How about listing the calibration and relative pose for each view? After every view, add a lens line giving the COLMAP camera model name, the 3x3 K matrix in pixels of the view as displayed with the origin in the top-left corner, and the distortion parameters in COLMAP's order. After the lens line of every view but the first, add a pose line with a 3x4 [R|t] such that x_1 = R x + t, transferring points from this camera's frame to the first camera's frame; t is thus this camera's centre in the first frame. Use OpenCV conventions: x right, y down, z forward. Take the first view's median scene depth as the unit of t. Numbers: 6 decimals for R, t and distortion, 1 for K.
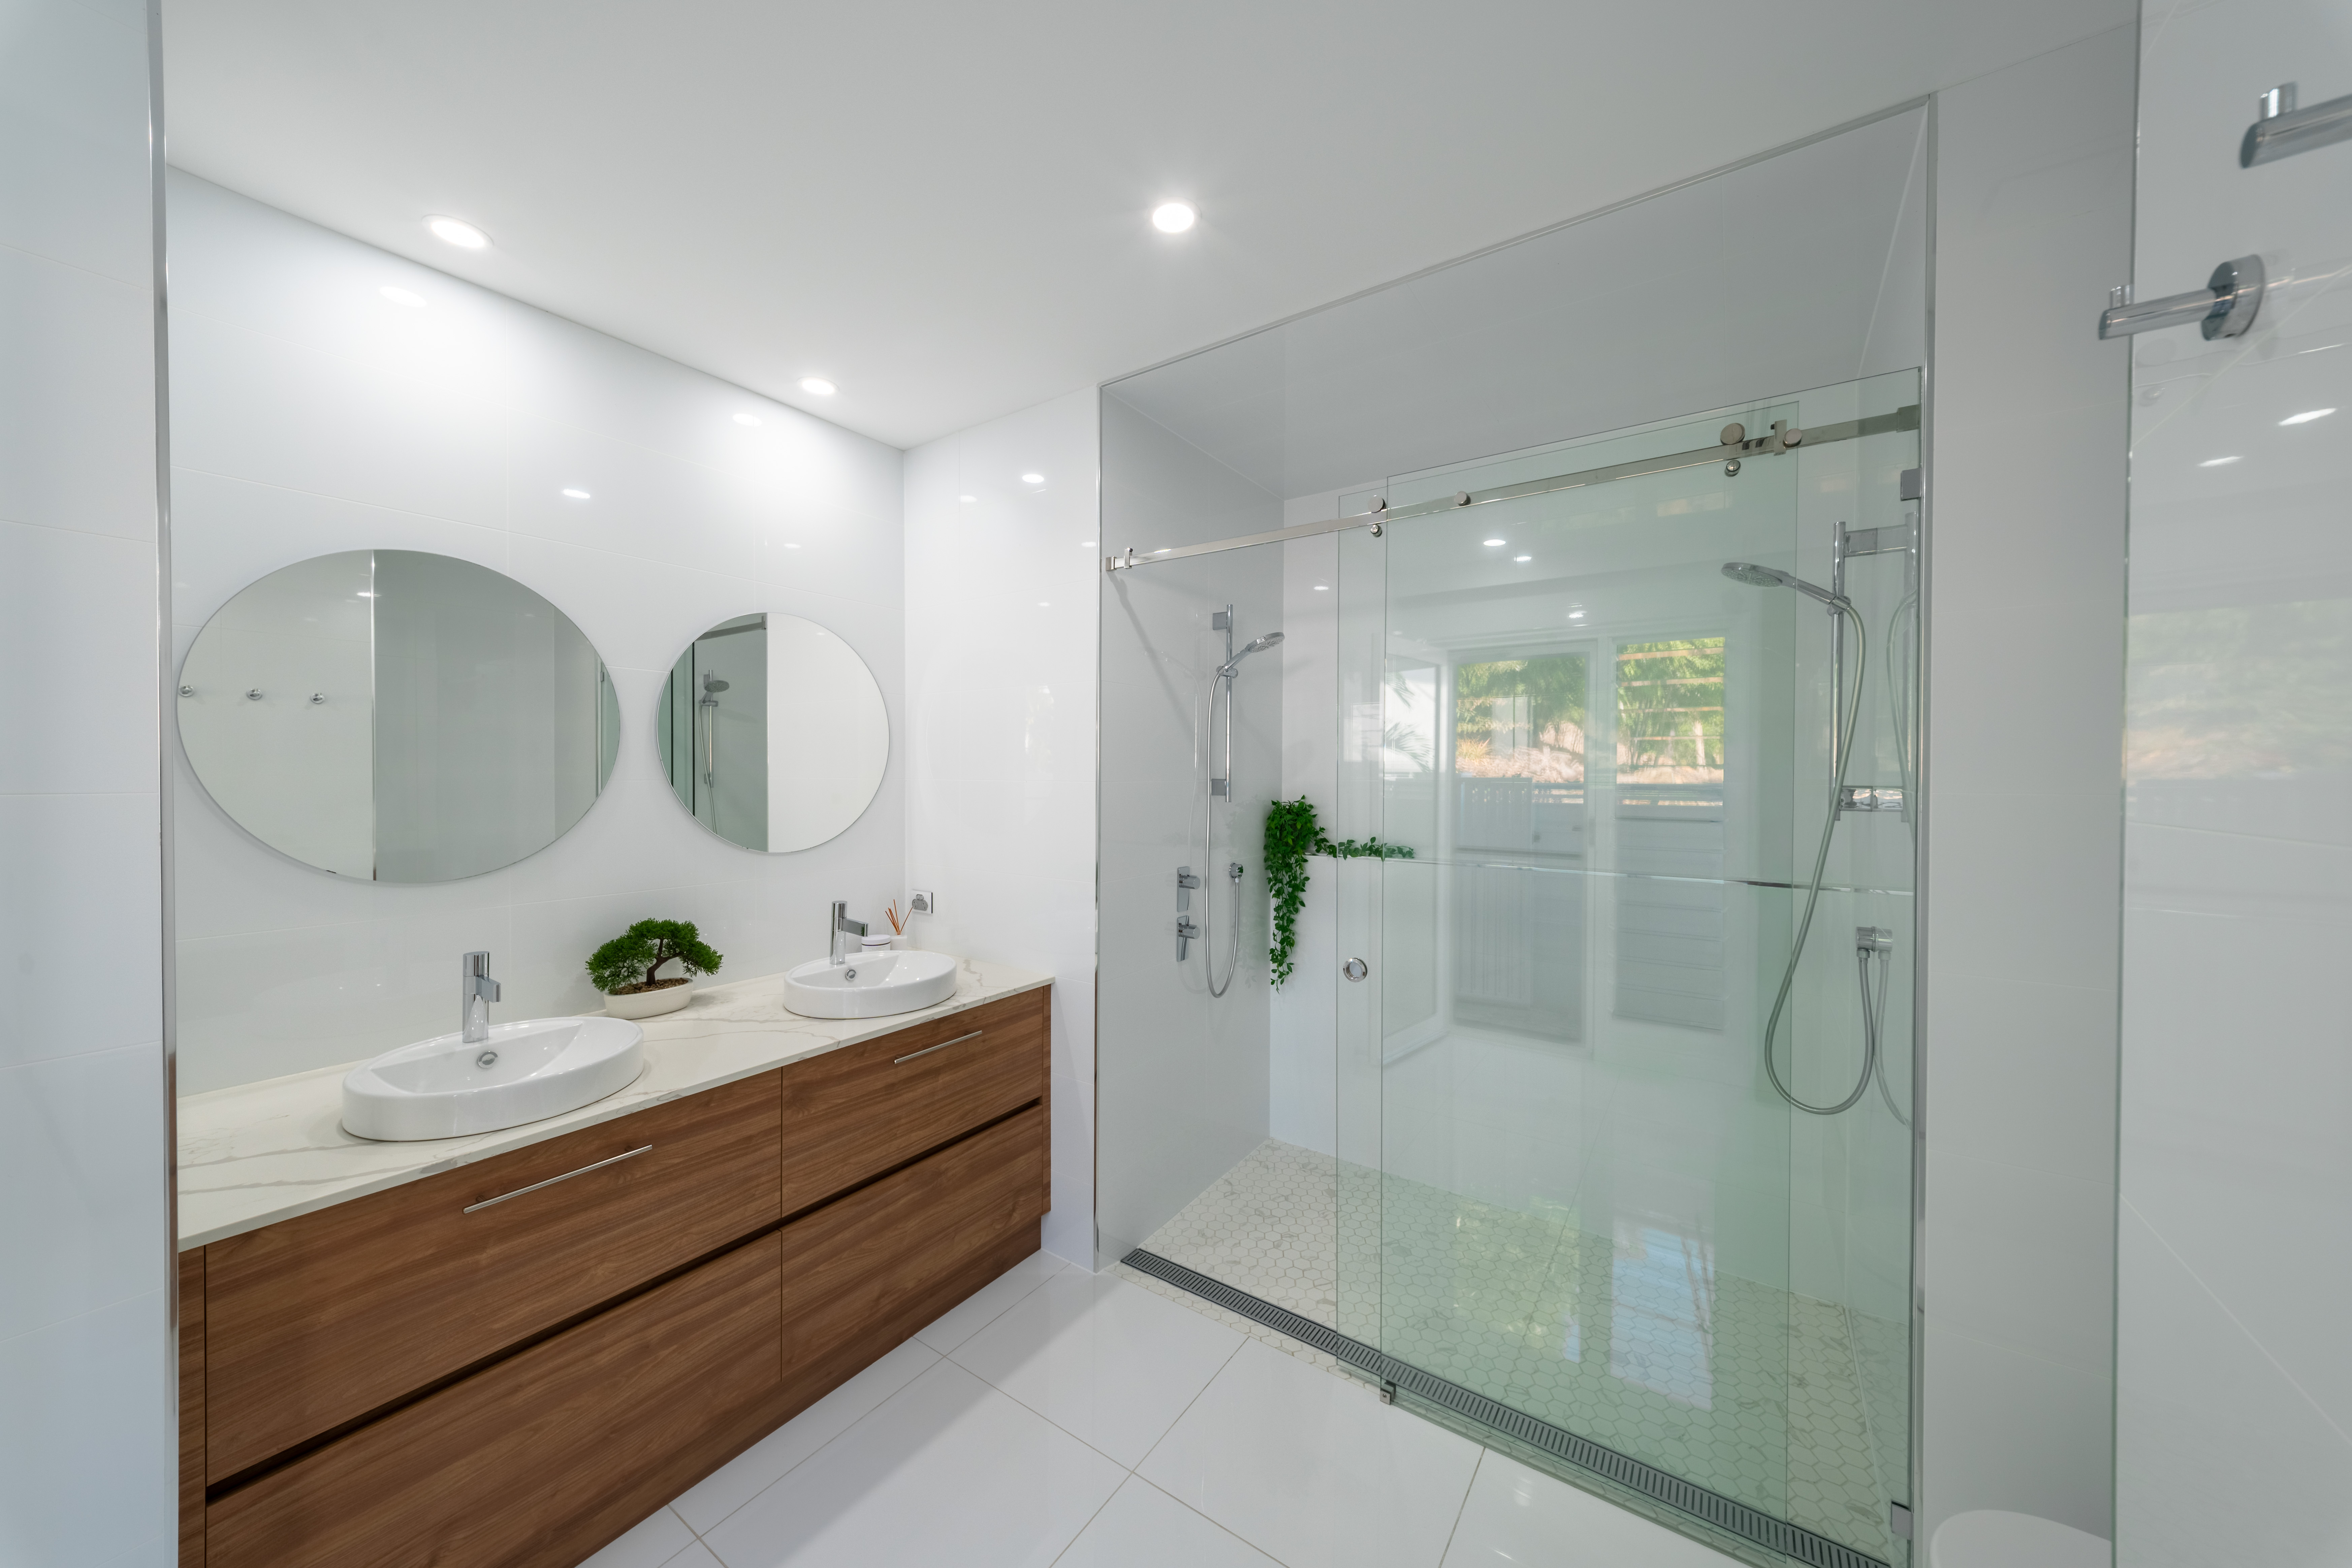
lens RADIAL K [[817.8, 0, 1175.0], [0, 817.8, 769.6], [0, 0, 1]] dist [-0.003427, -0.000168]
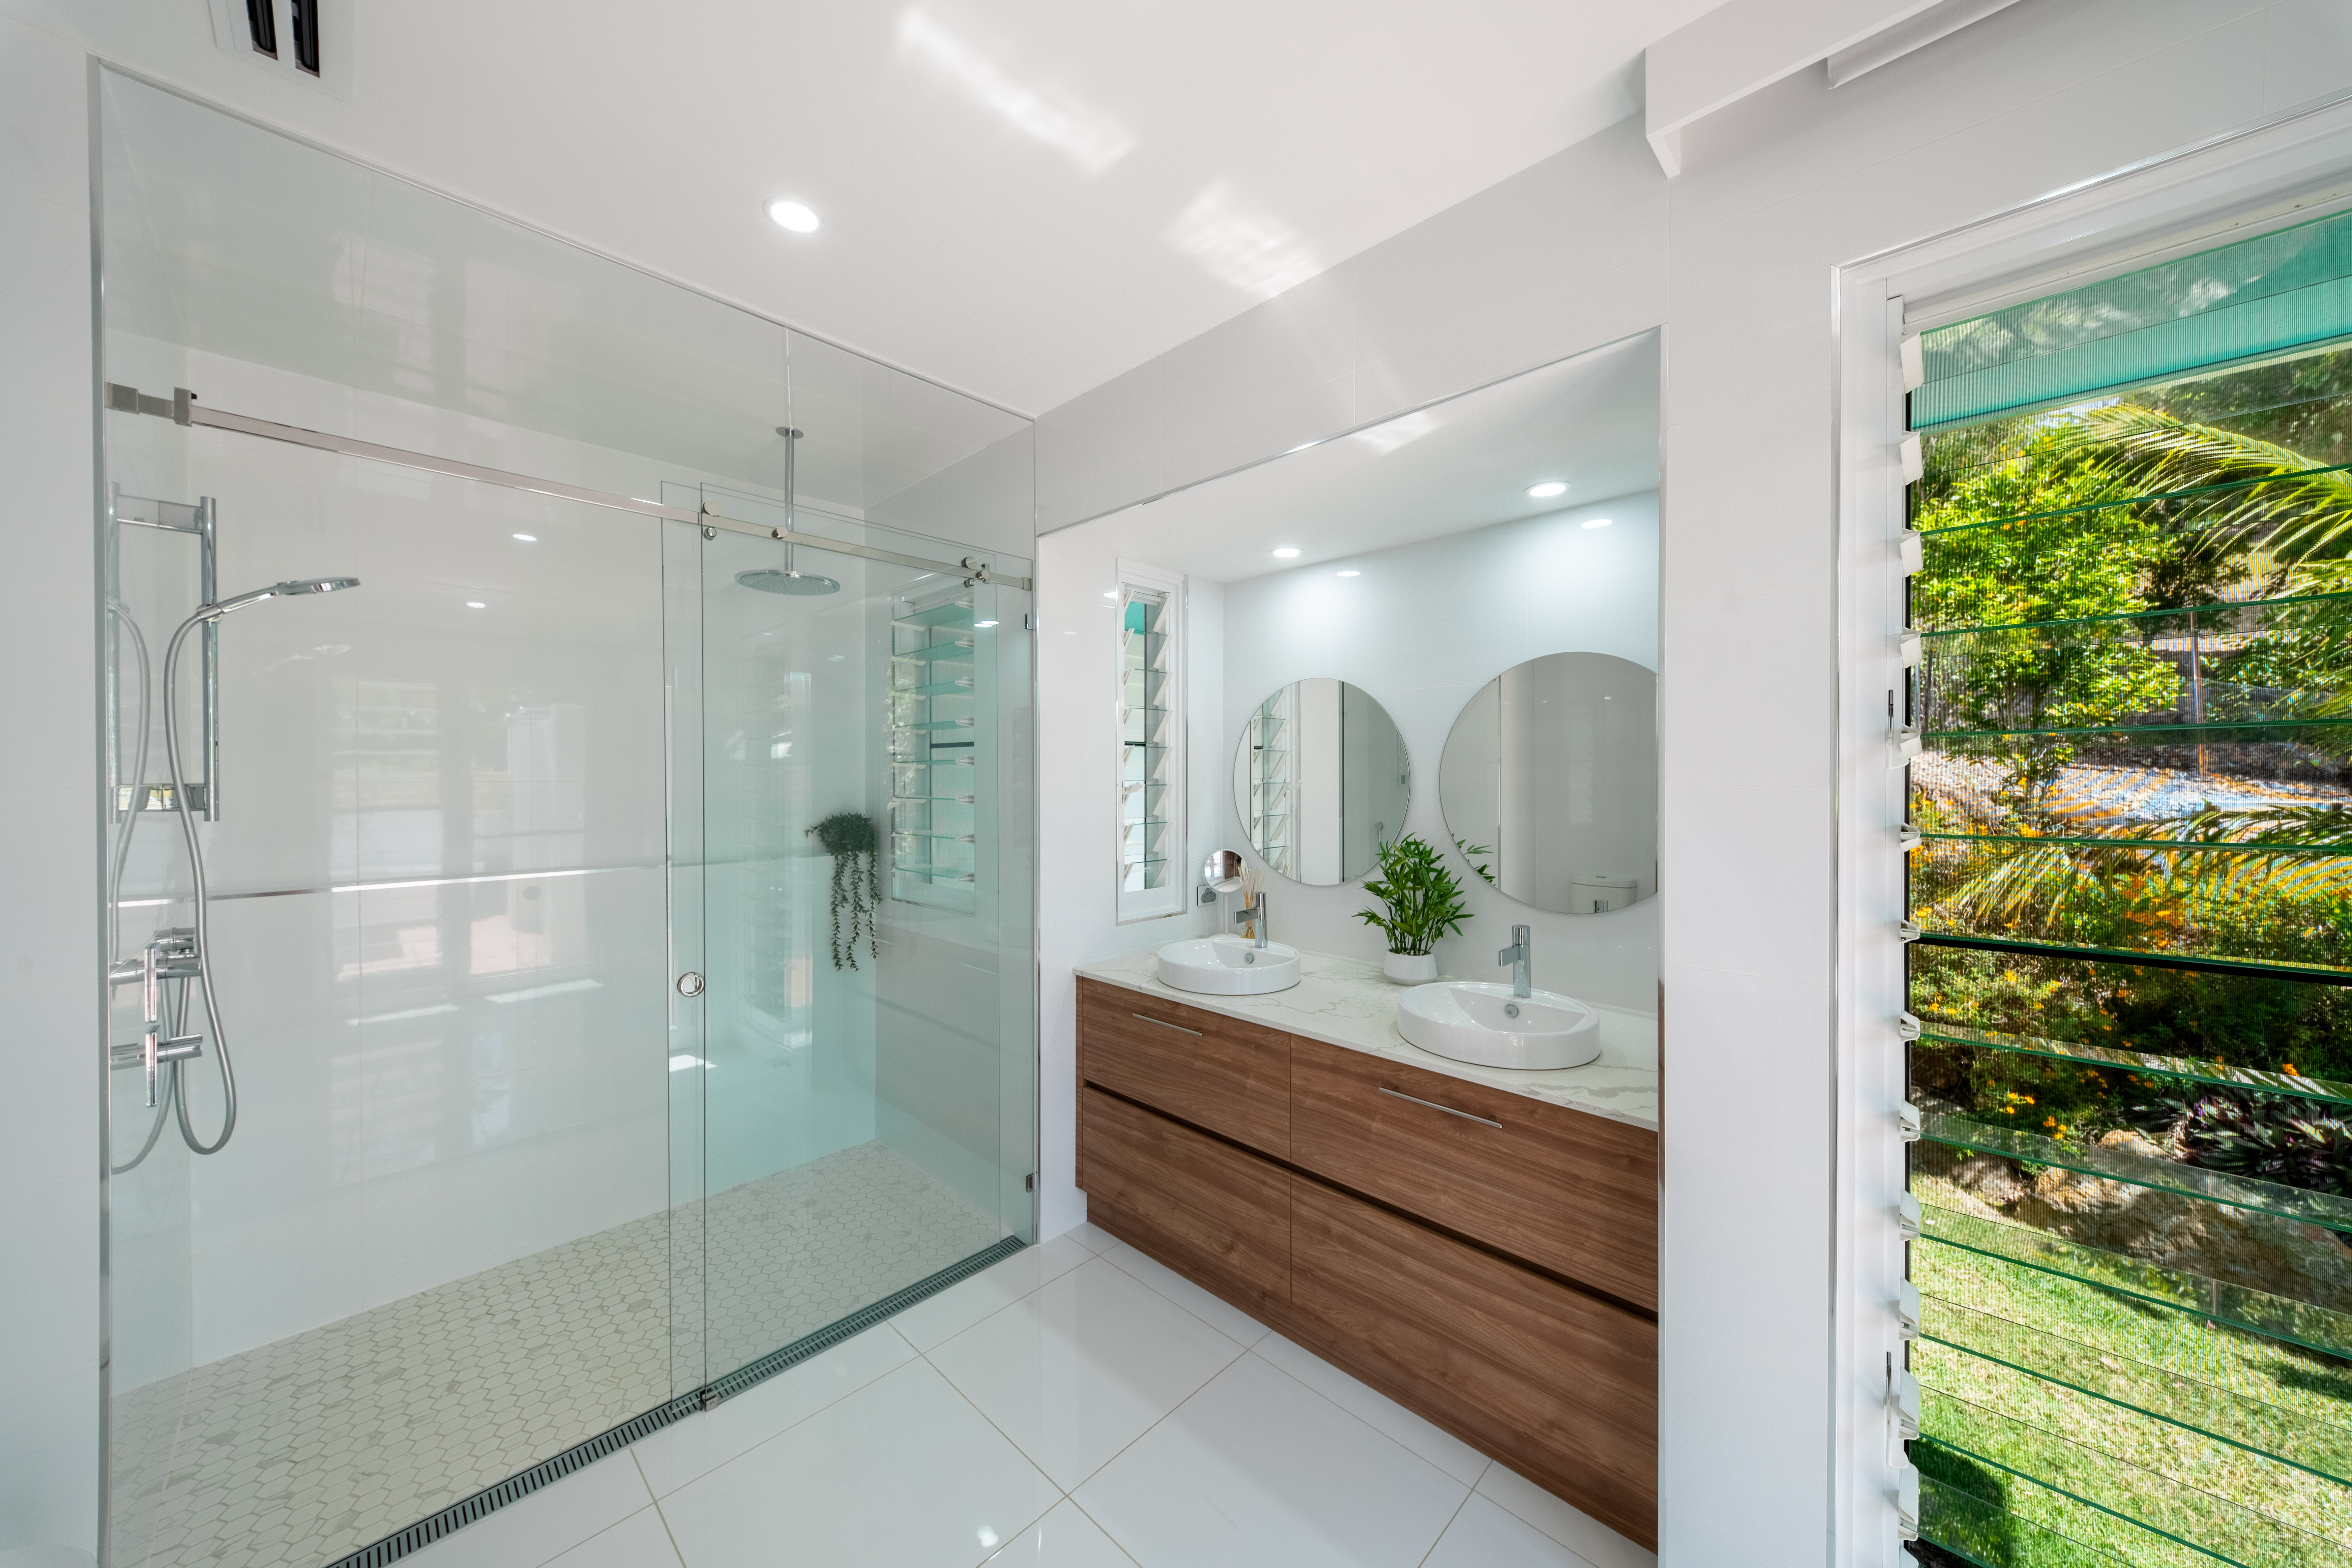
lens RADIAL K [[817.8, 0, 1168.7], [0, 817.8, 783.6], [0, 0, 1]] dist [-0.003427, -0.000168]
pose [[-0.172360, 0.003736, -0.985027, 0.635233], [-0.011215, 0.999921, 0.005755, 0.005798], [0.984970, 0.012039, -0.172304, 0.945485]]
